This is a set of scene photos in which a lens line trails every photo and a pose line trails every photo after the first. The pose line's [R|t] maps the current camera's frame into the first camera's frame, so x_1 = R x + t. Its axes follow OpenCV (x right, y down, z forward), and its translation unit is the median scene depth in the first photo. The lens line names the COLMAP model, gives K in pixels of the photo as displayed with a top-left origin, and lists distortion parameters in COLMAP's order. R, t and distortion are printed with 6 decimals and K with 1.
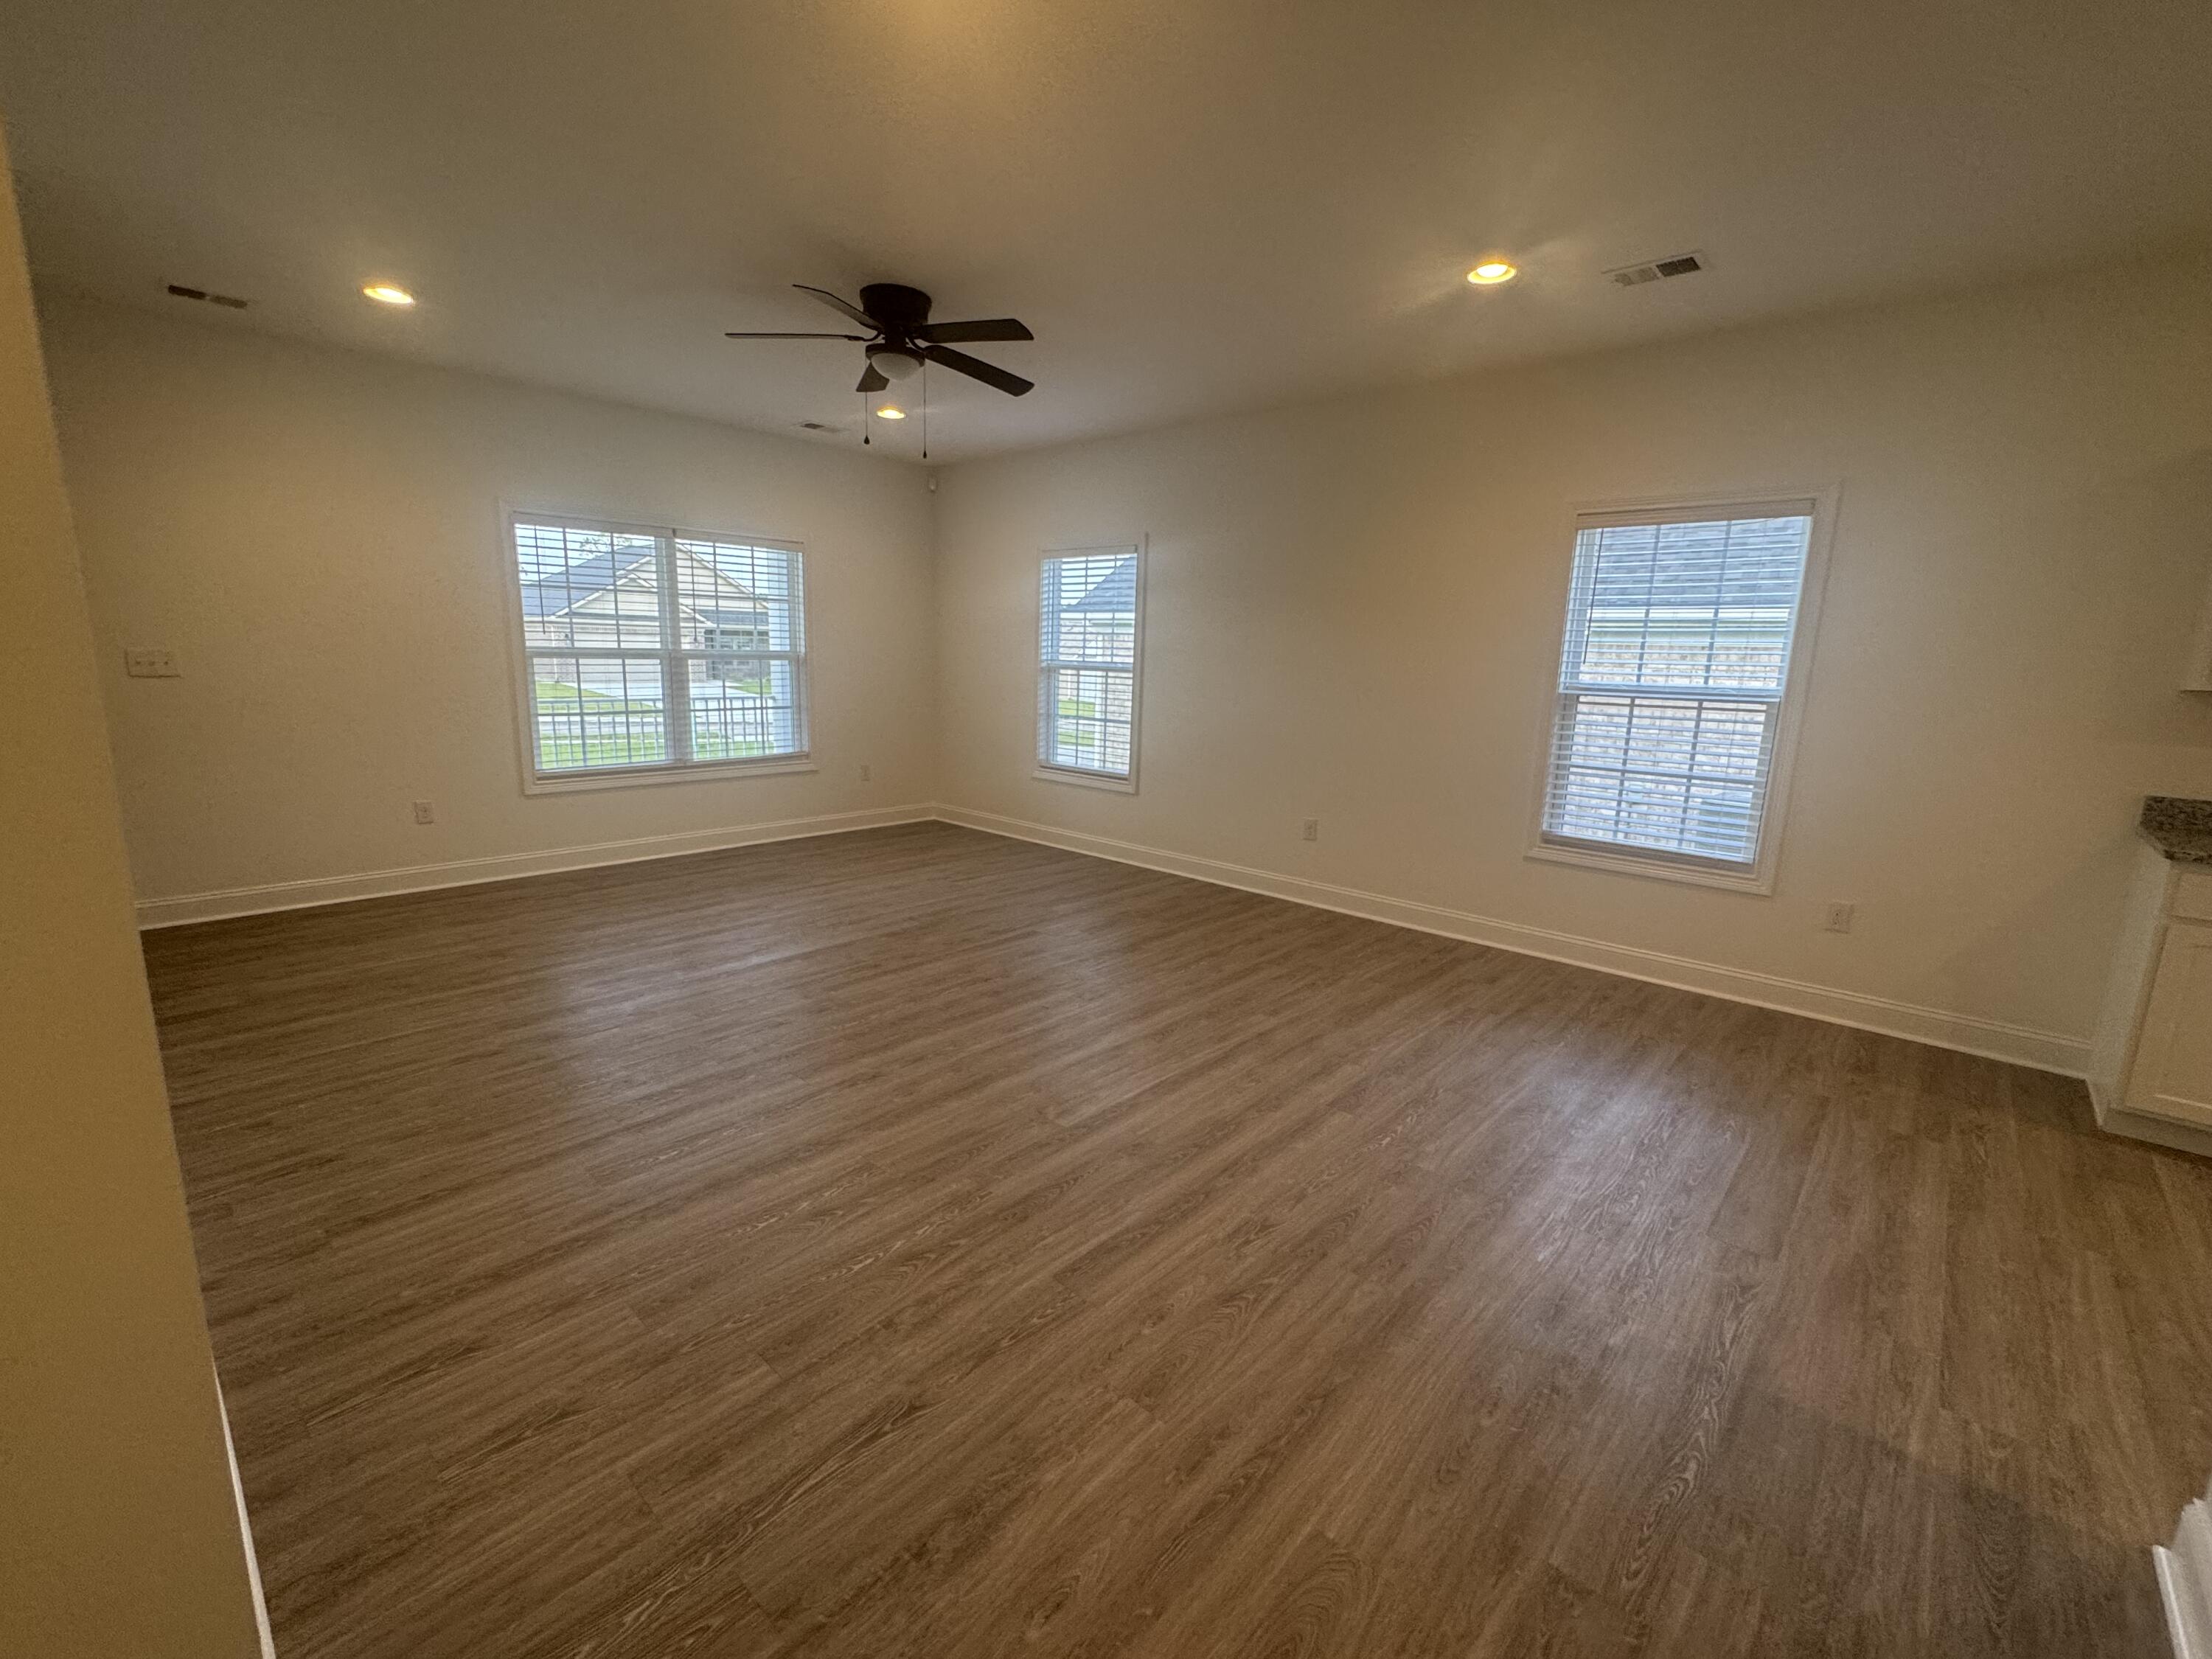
lens RADIAL K [[968.4, 0, 1099.6], [0, 968.4, 810.1], [0, 0, 1]] dist [-0.001891, -0.001499]
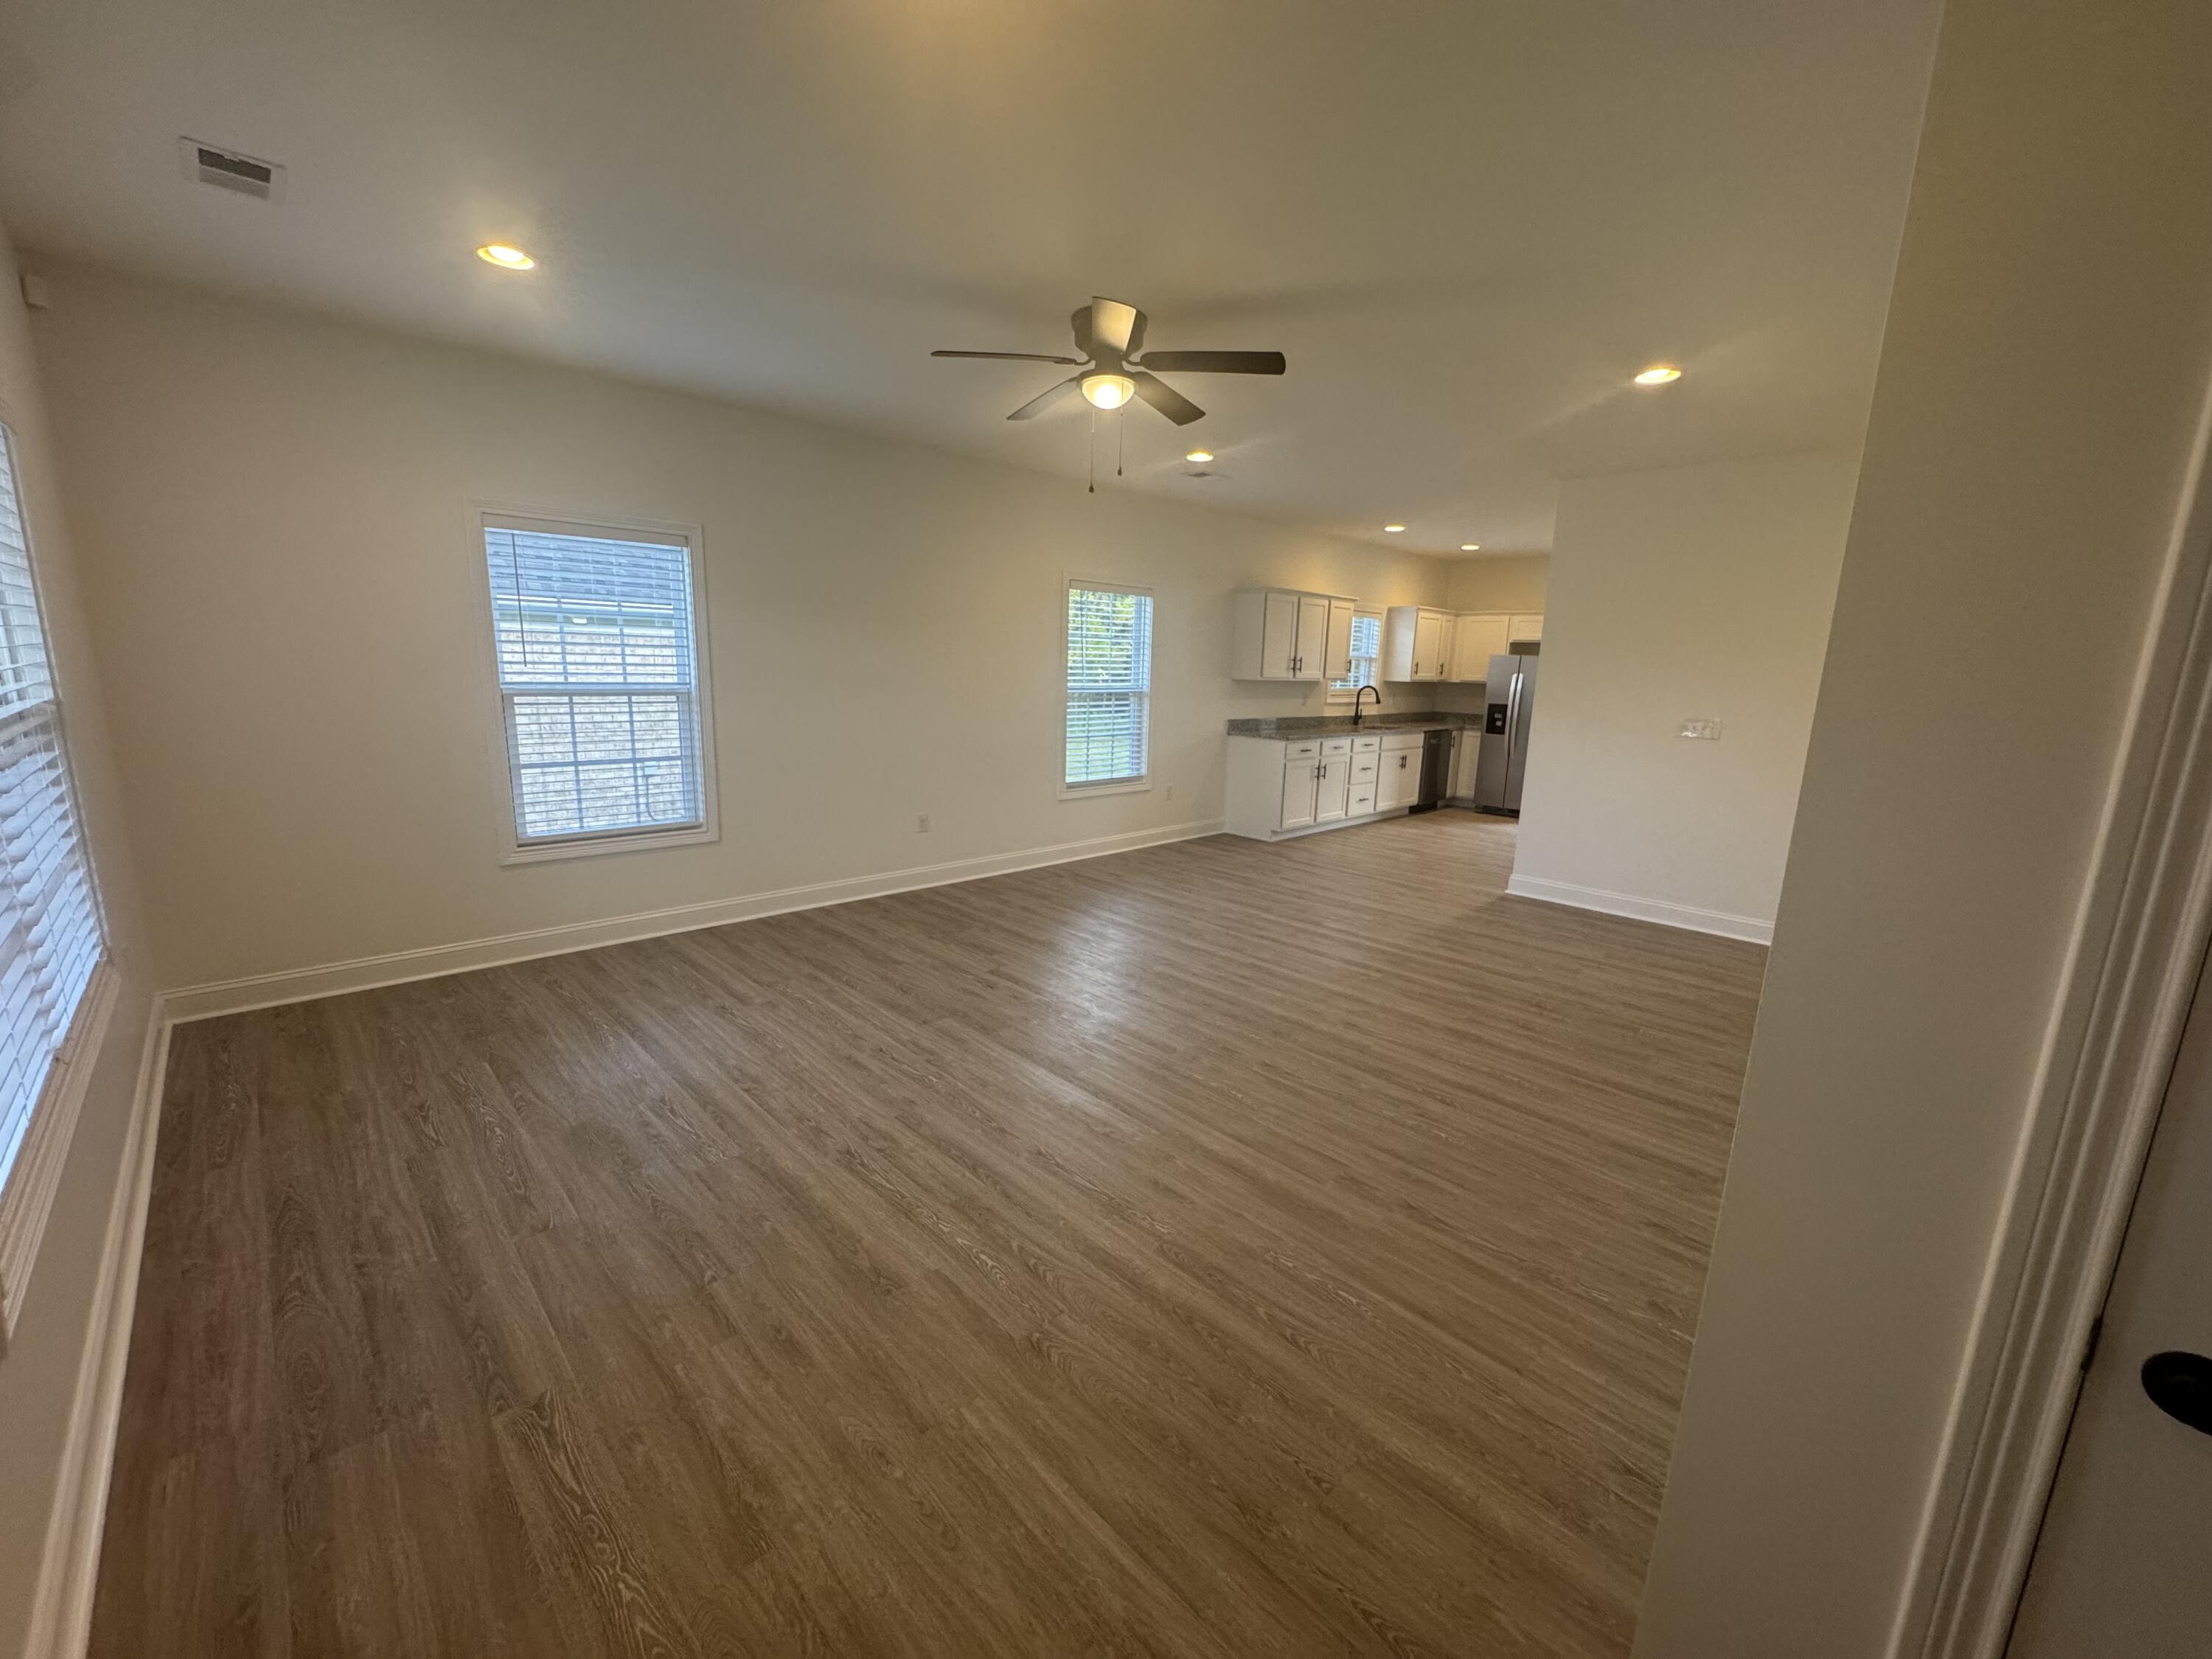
lens RADIAL K [[878.0, 0, 1107.9], [0, 878.0, 830.4], [0, 0, 1]] dist [-0.006567, 0.000699]
pose [[0.052945, -0.219592, 0.974154, -0.991068], [0.136180, 0.967996, 0.210803, -0.203698], [-0.989268, 0.121500, 0.081155, 0.869705]]
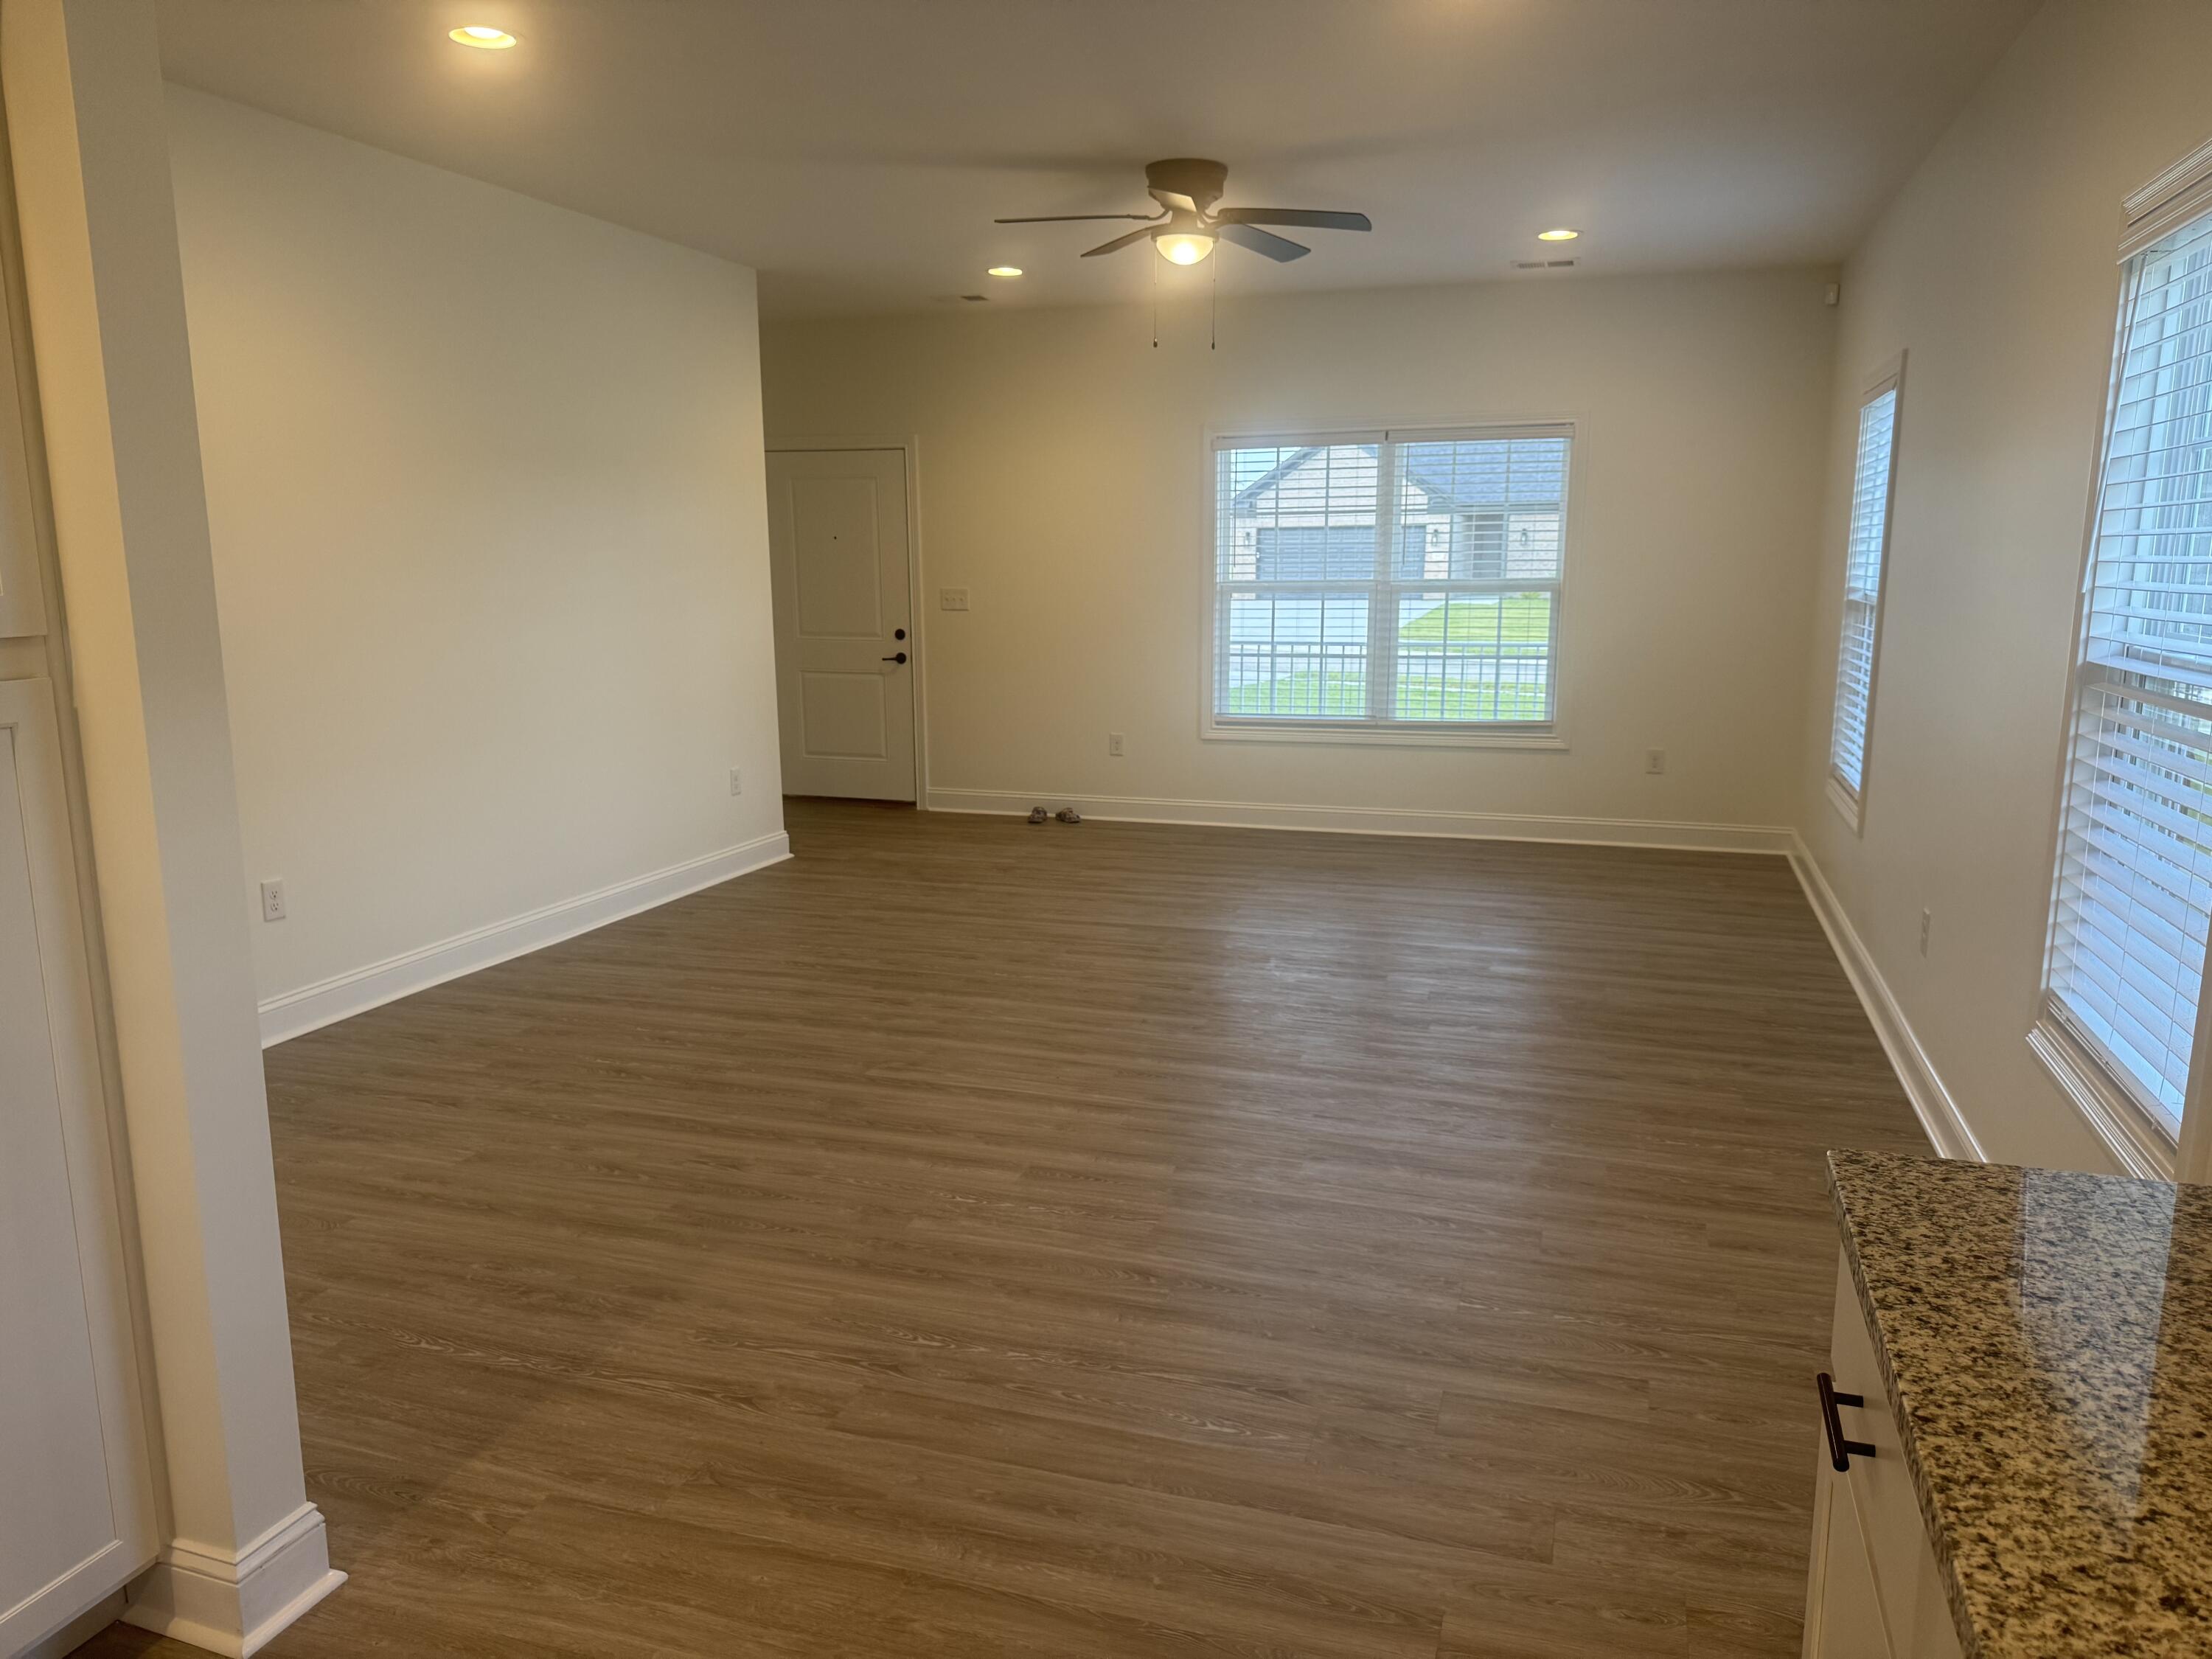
lens RADIAL K [[1552.9, 0, 1100.2], [0, 1552.9, 831.3], [0, 0, 1]] dist [0.037908, -0.047737]
pose [[0.411004, 0.137539, -0.901198, 0.945641], [-0.139647, 0.986385, 0.086852, -0.054388], [0.900874, 0.090153, 0.424616, 0.346677]]
